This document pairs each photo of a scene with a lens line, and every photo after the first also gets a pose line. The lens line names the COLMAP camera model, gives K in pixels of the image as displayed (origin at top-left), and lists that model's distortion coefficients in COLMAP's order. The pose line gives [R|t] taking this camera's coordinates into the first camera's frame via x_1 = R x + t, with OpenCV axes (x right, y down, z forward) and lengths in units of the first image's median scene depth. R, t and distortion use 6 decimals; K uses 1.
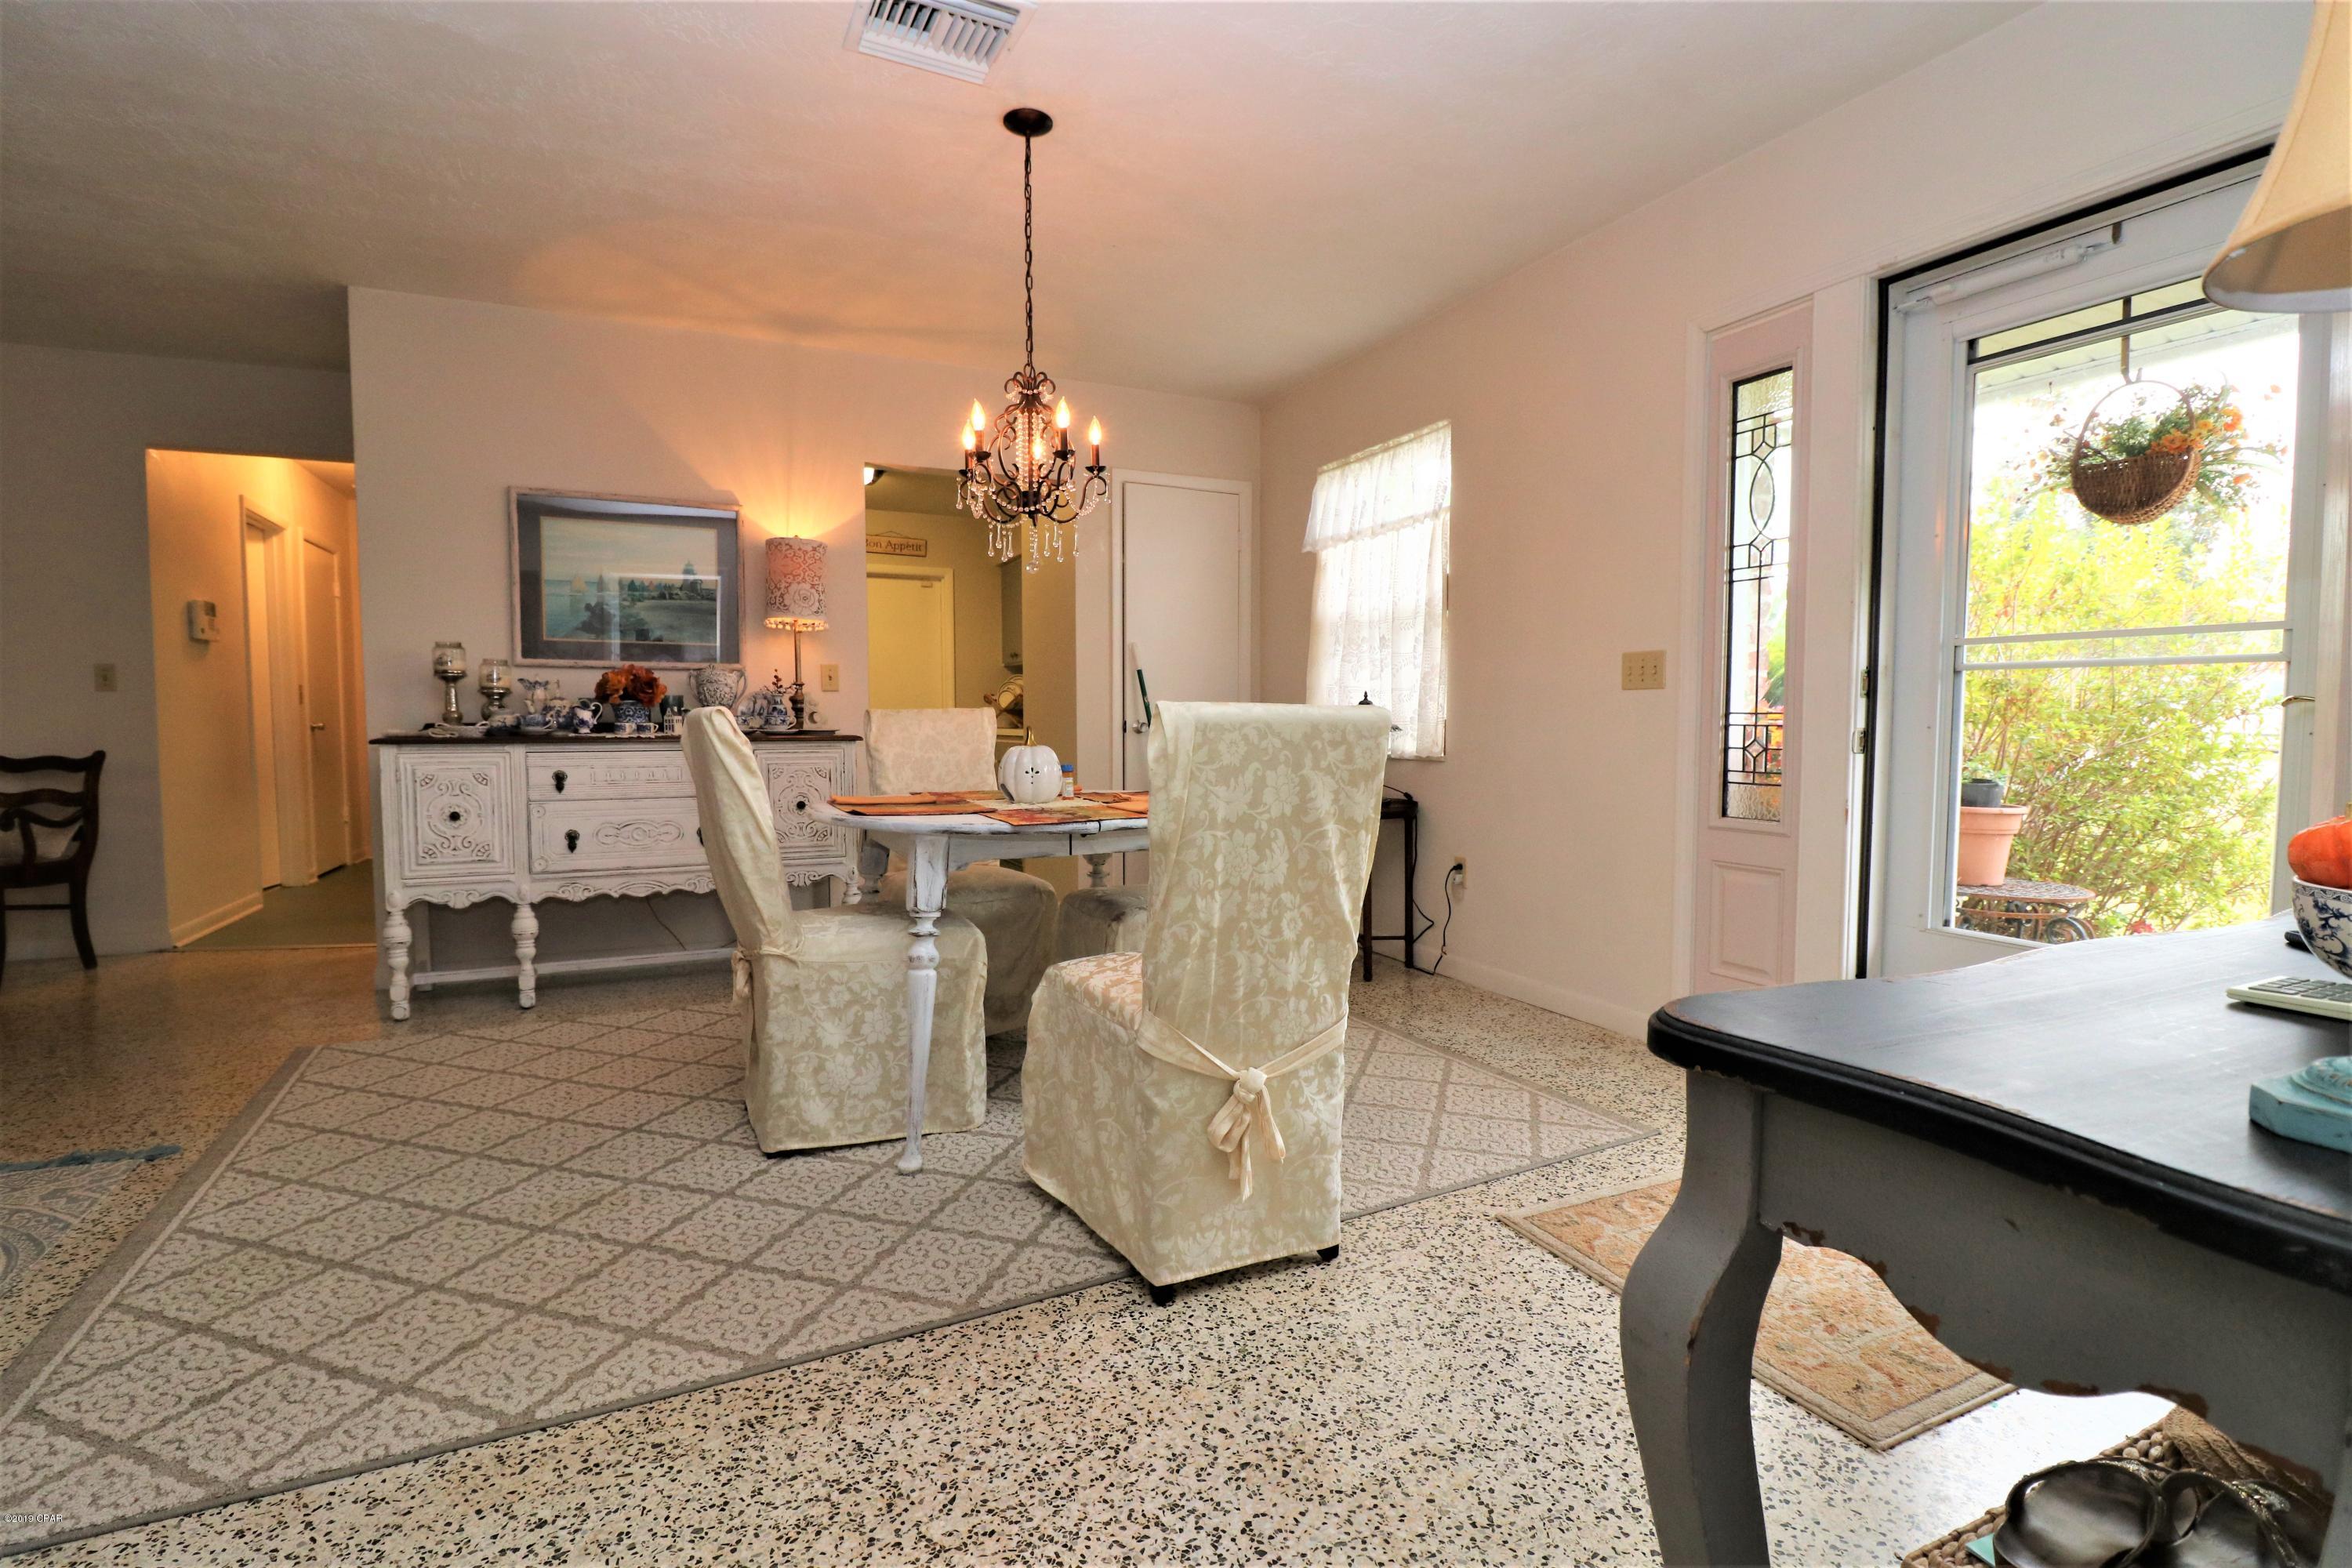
lens RADIAL K [[1089.3, 0, 1170.6], [0, 1089.3, 786.8], [0, 0, 1]] dist [-0.003083, -0.010523]
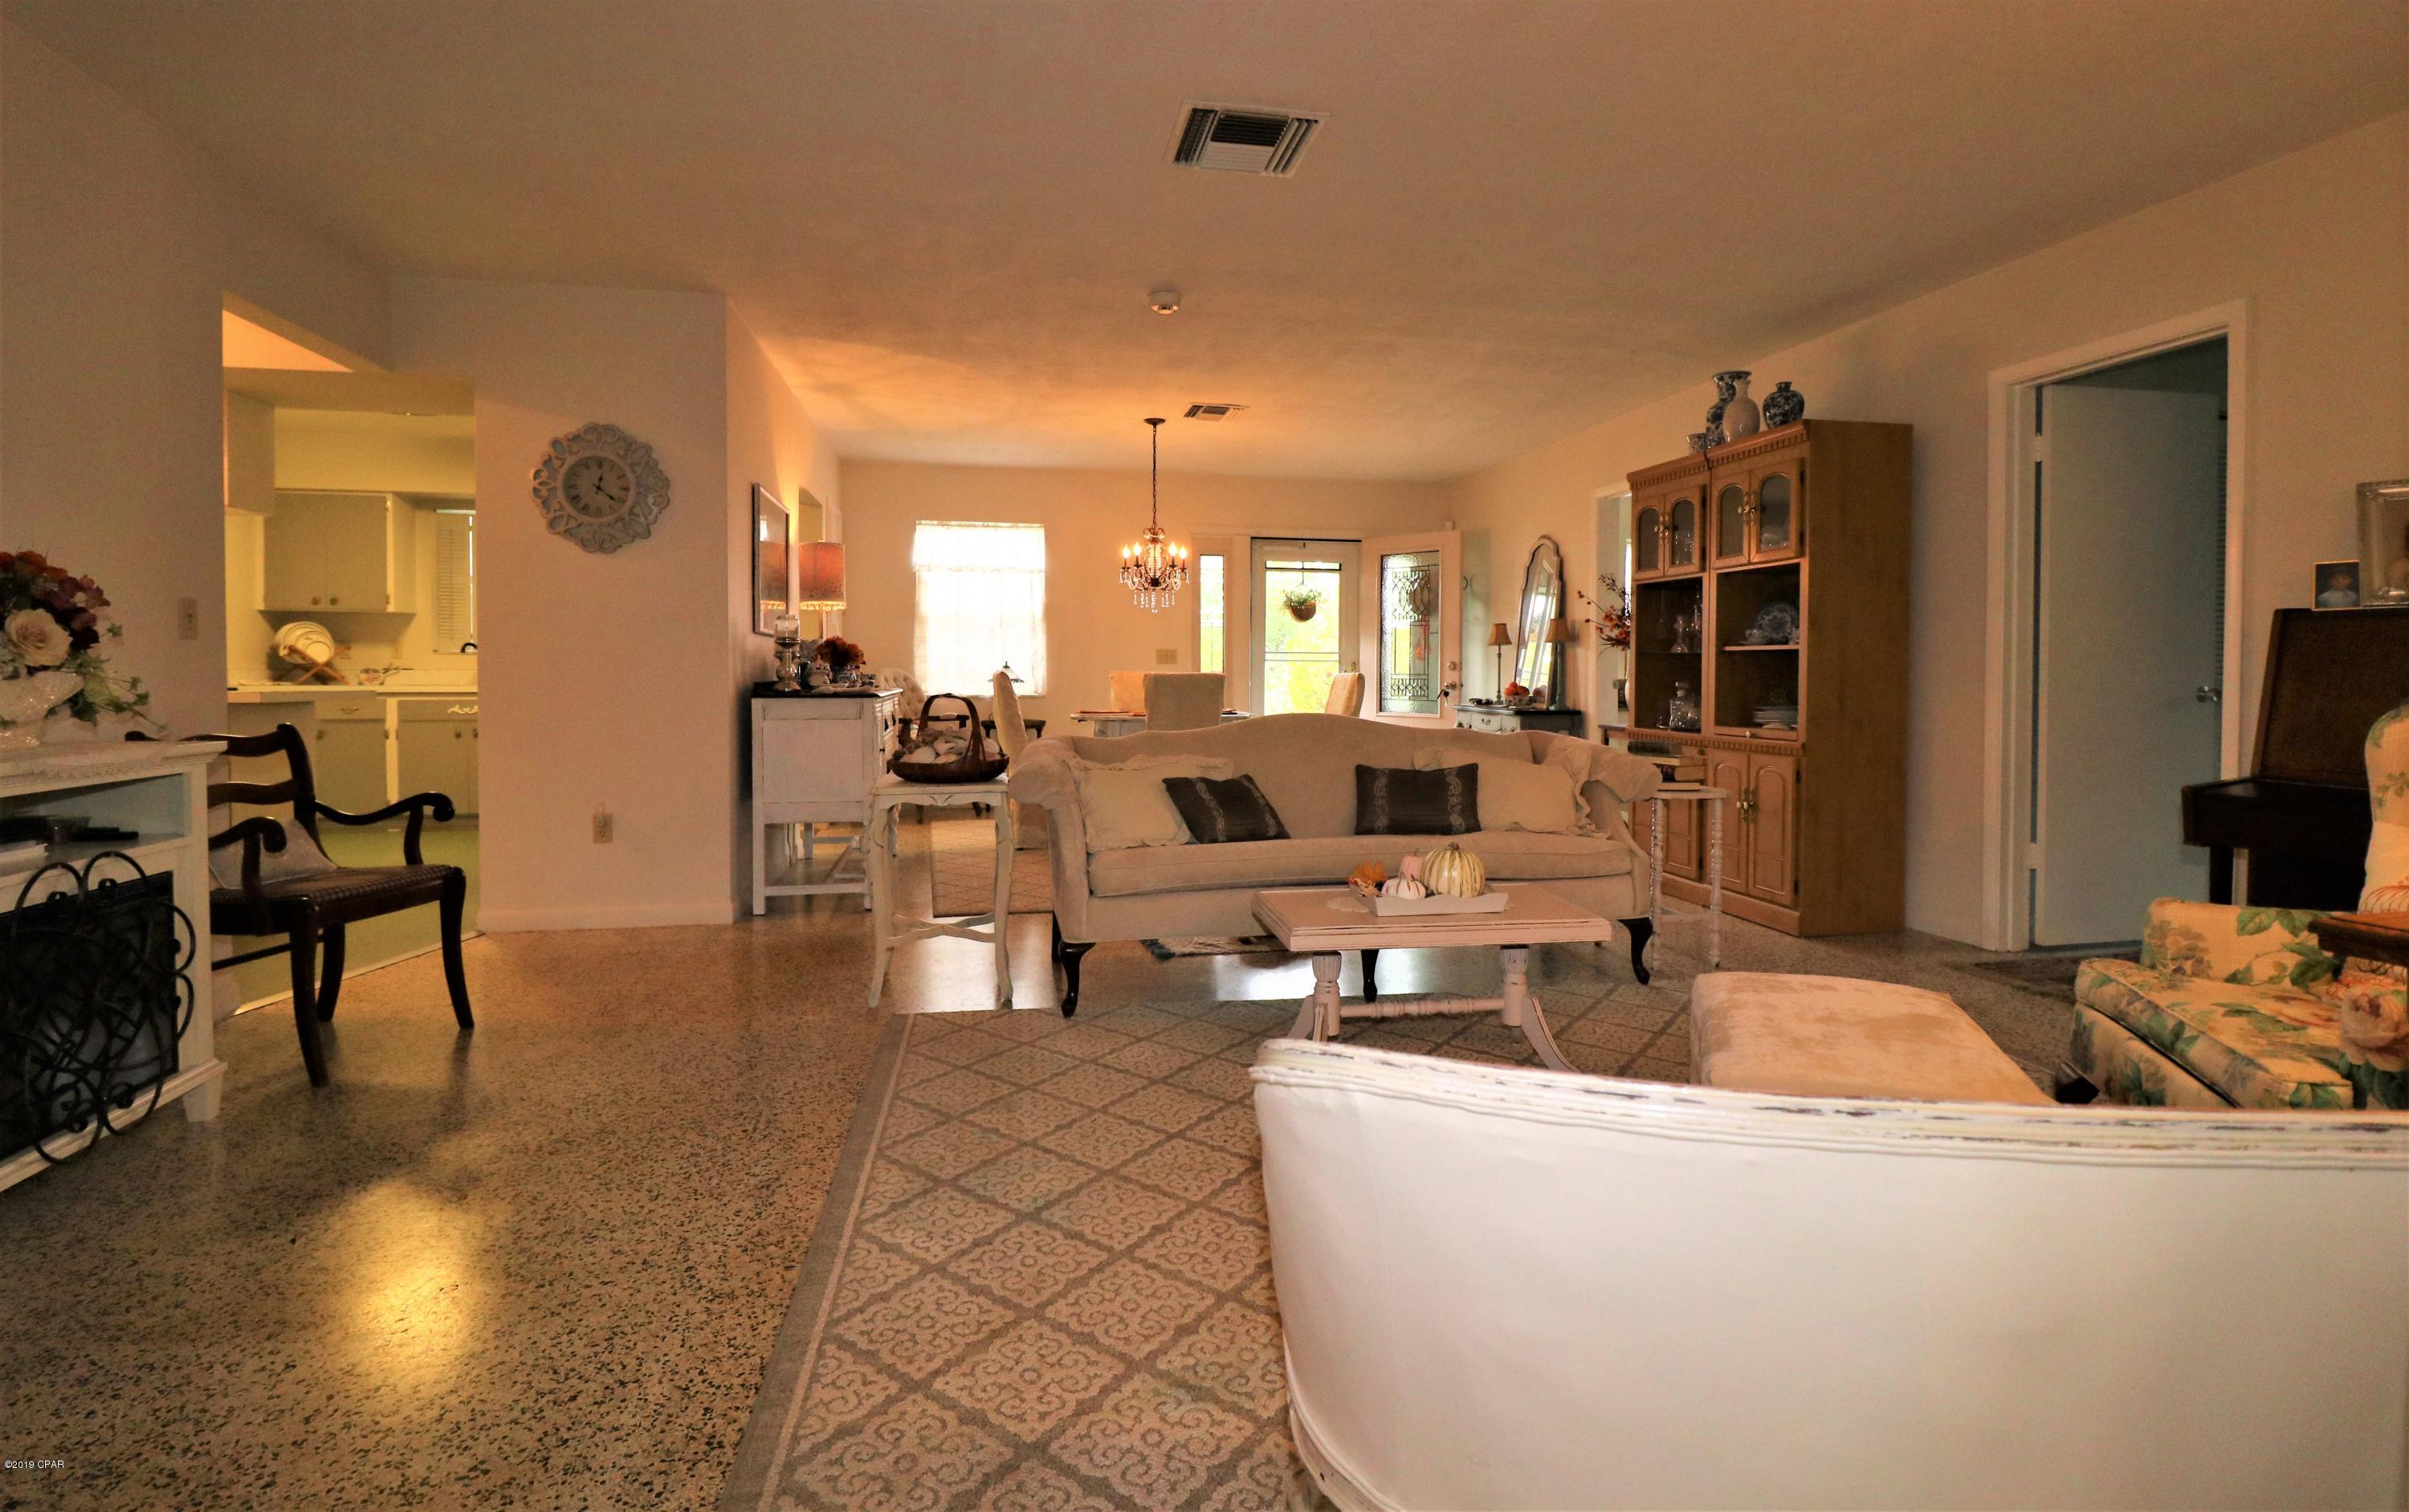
lens RADIAL K [[1115.5, 0, 1204.8], [0, 1115.5, 705.6], [0, 0, 1]] dist [-0.003402, -0.009831]
pose [[0.229847, -0.029907, 0.972767, -1.743786], [0.057786, 0.998184, 0.017035, -0.025442], [-0.971510, 0.052297, 0.231157, 0.256073]]
